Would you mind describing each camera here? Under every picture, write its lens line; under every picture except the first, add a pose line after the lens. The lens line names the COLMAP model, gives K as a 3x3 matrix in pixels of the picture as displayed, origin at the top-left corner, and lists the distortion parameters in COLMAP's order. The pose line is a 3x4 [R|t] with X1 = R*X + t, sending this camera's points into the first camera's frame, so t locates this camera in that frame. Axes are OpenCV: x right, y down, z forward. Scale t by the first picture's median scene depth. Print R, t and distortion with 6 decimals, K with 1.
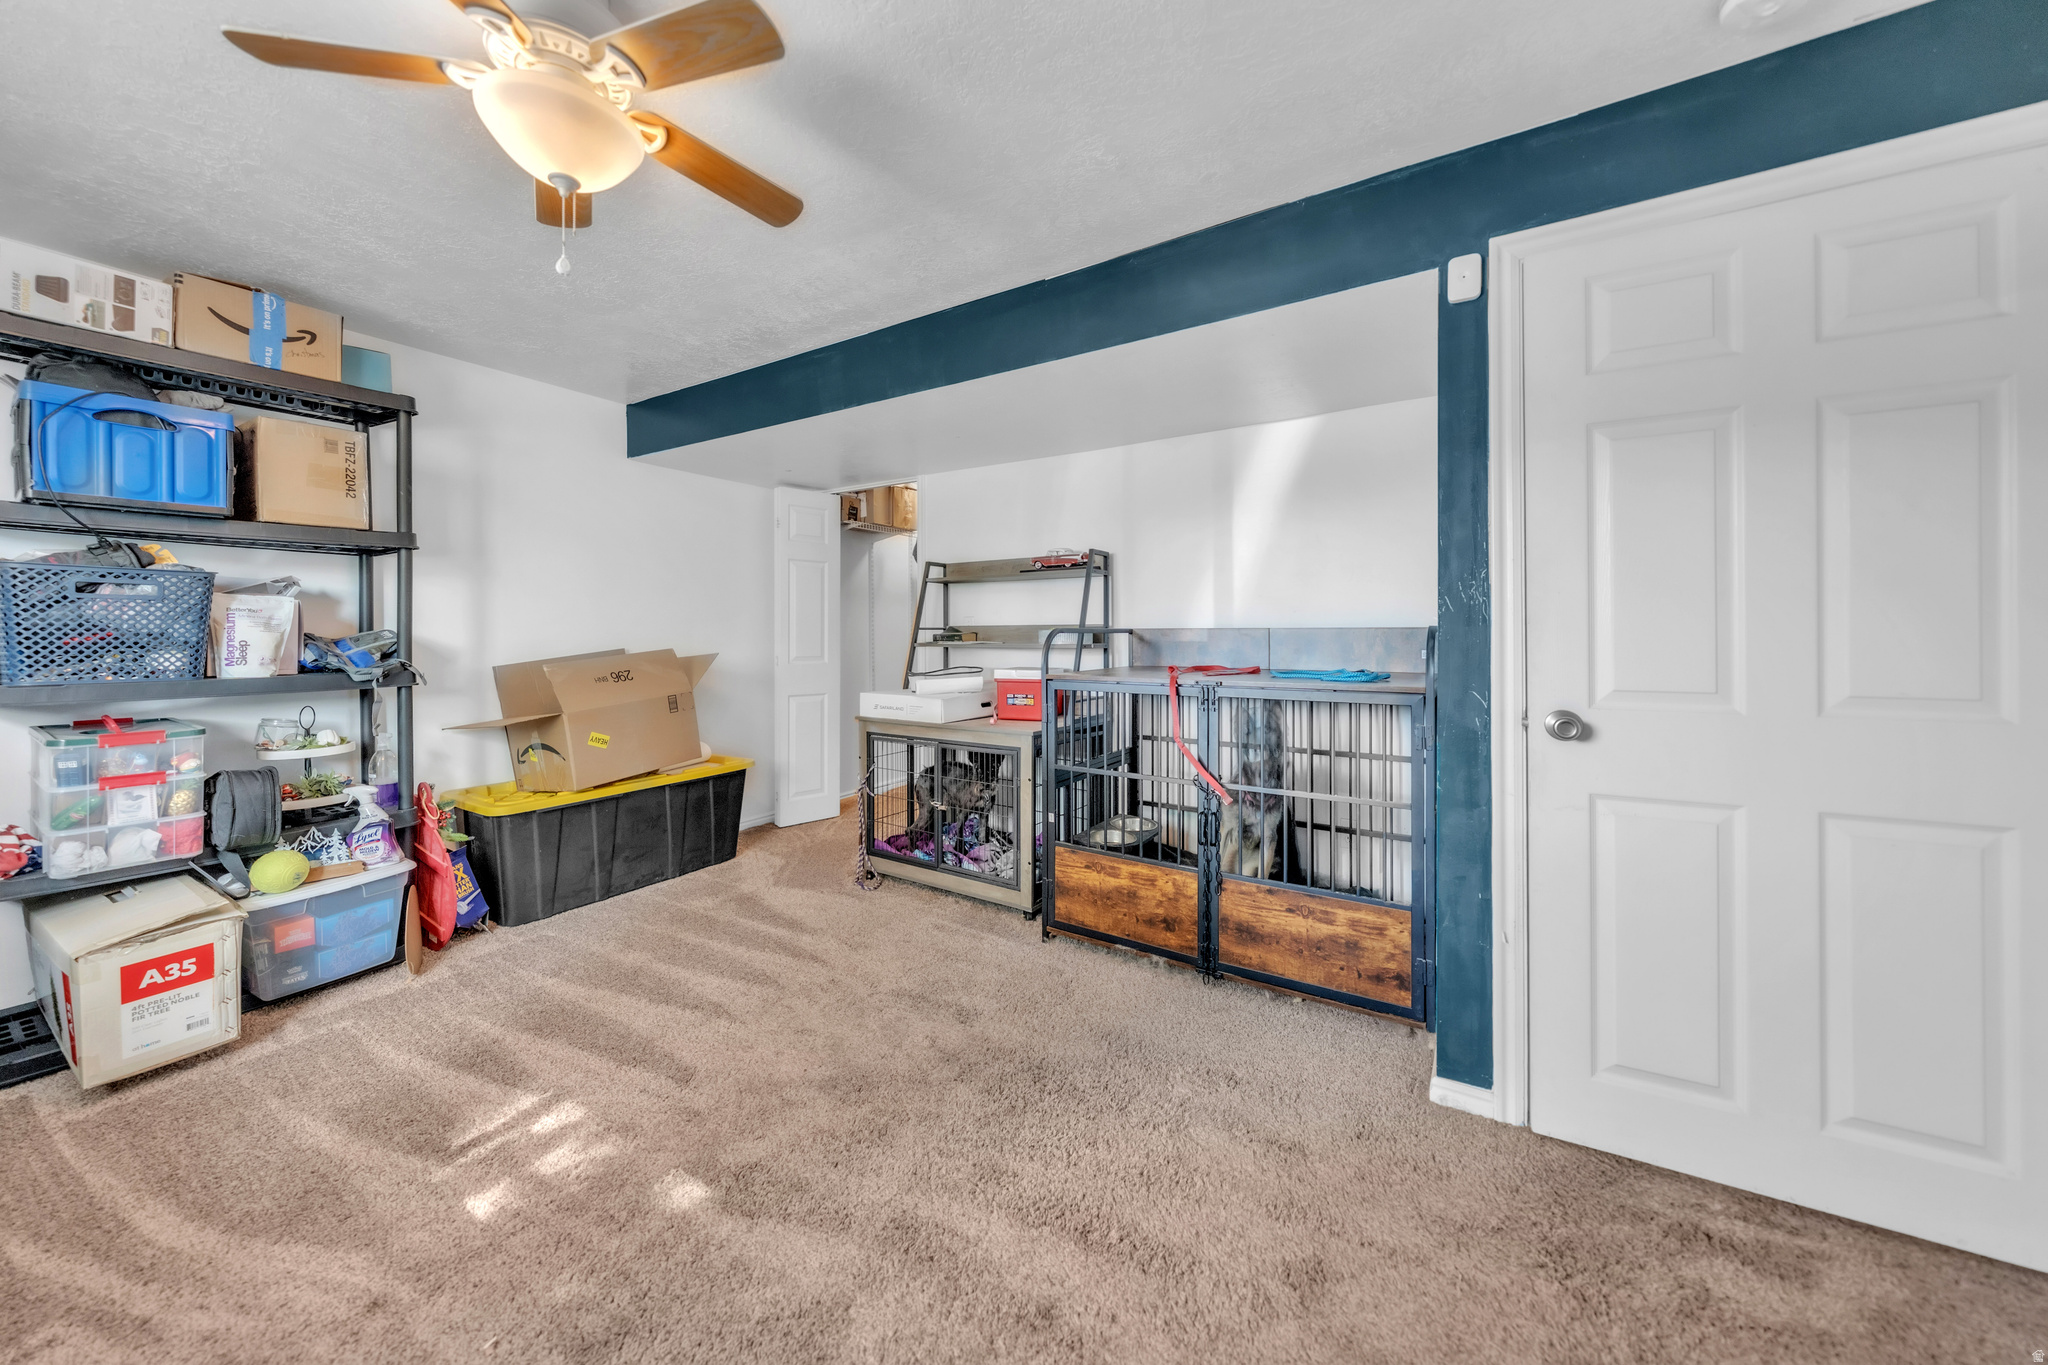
lens RADIAL K [[717.5, 0, 1020.5], [0, 717.5, 626.7], [0, 0, 1]] dist [-0.000183, 0.000056]
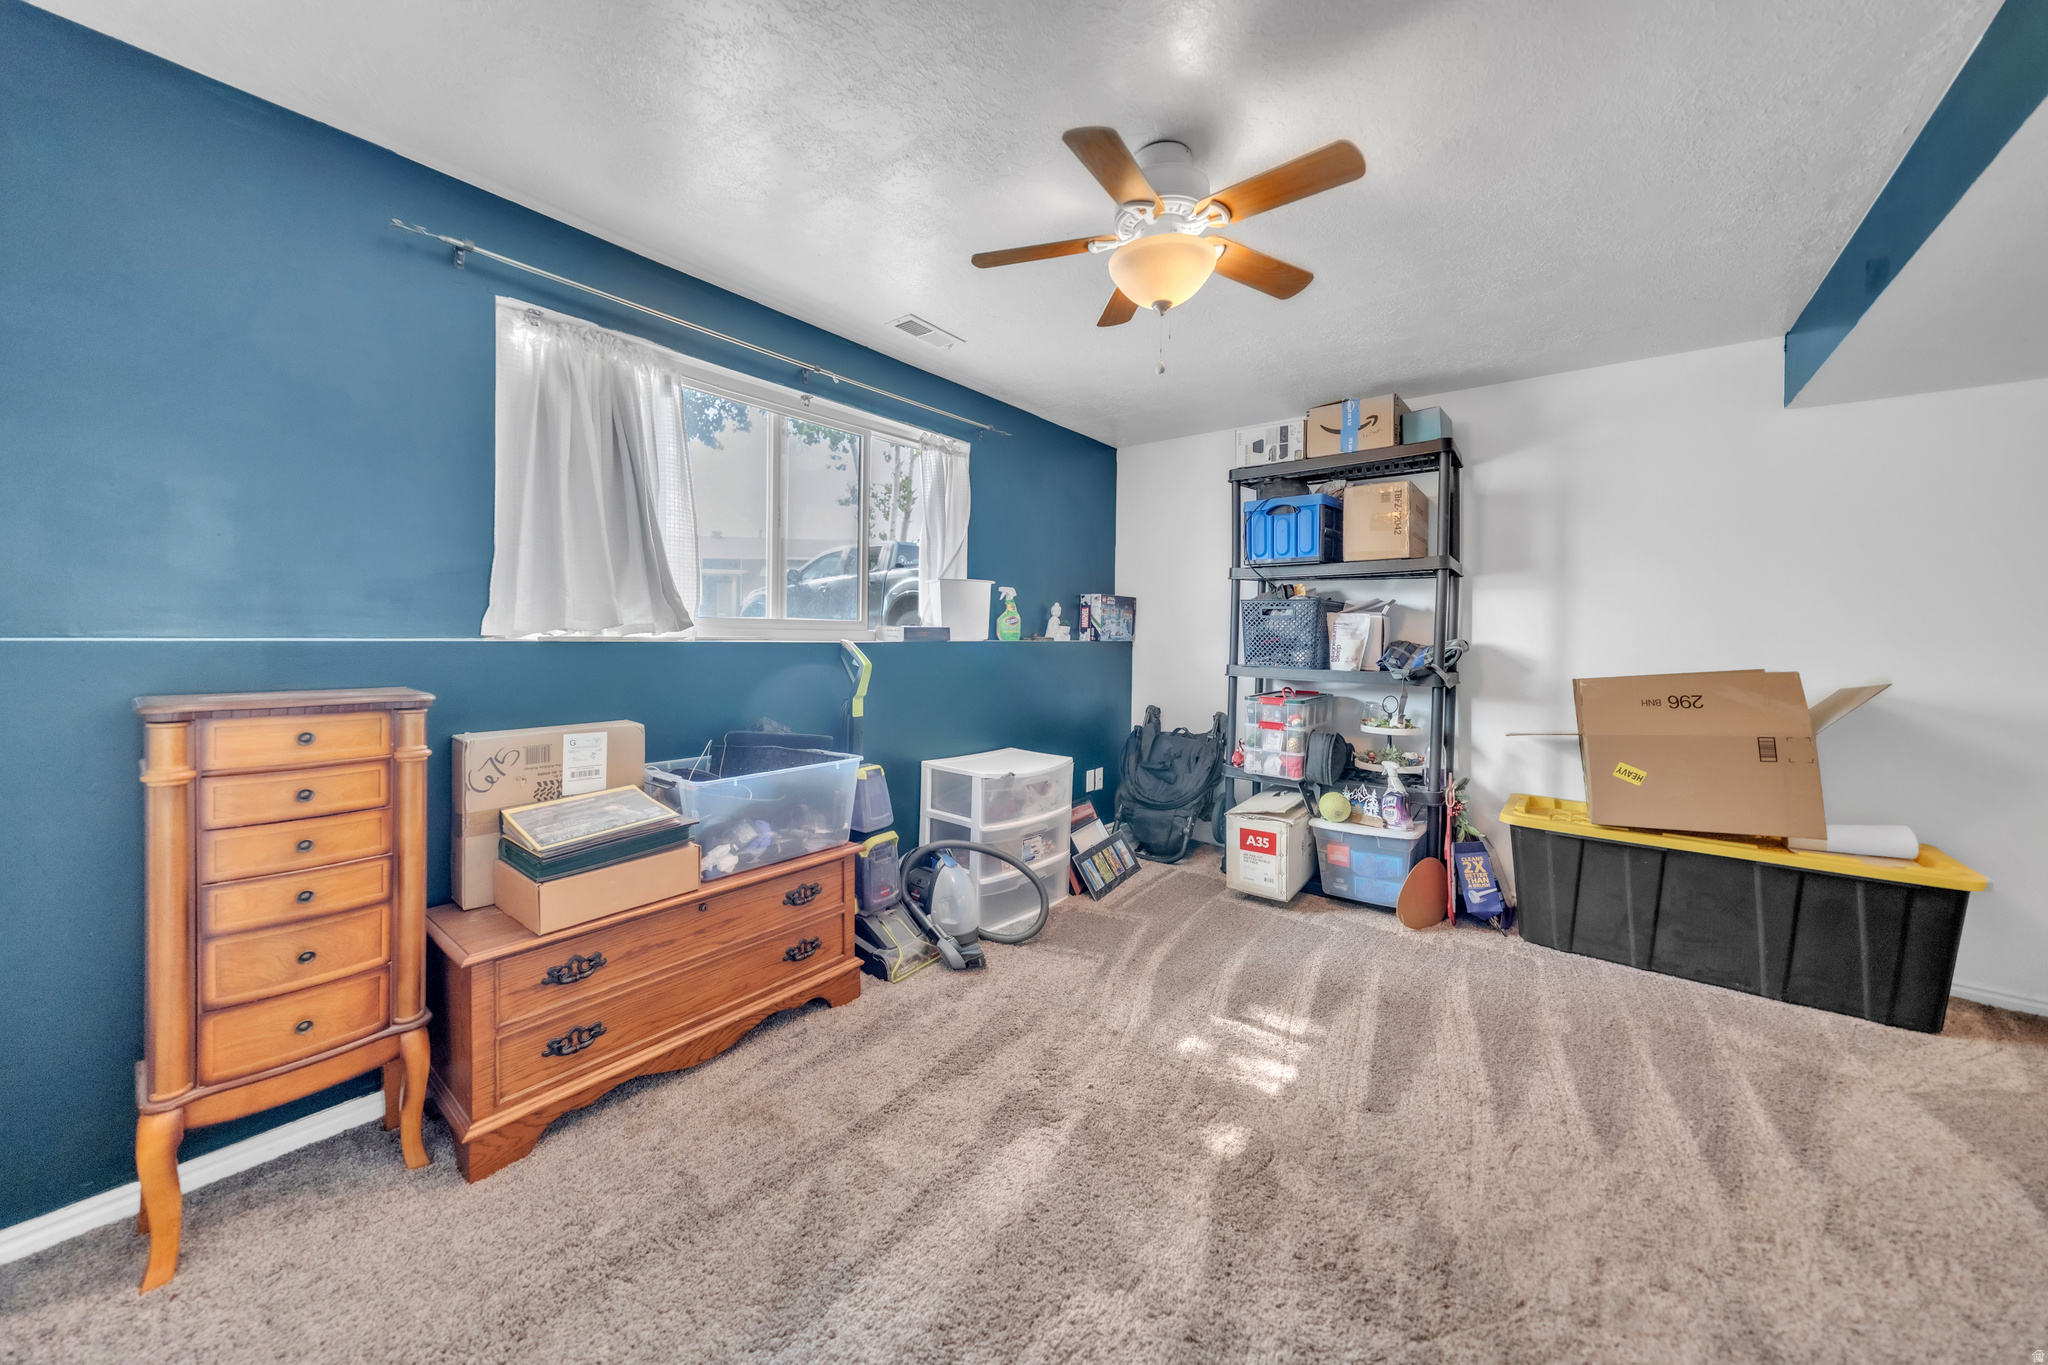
lens RADIAL K [[716.6, 0, 1019.8], [0, 716.6, 638.5], [0, 0, 1]] dist [0.000179, 0.000024]
pose [[-0.111942, 0.007344, -0.993688, 0.442847], [-0.010325, 0.999910, 0.008553, 0.000541], [0.993661, 0.011217, -0.111856, 0.526978]]
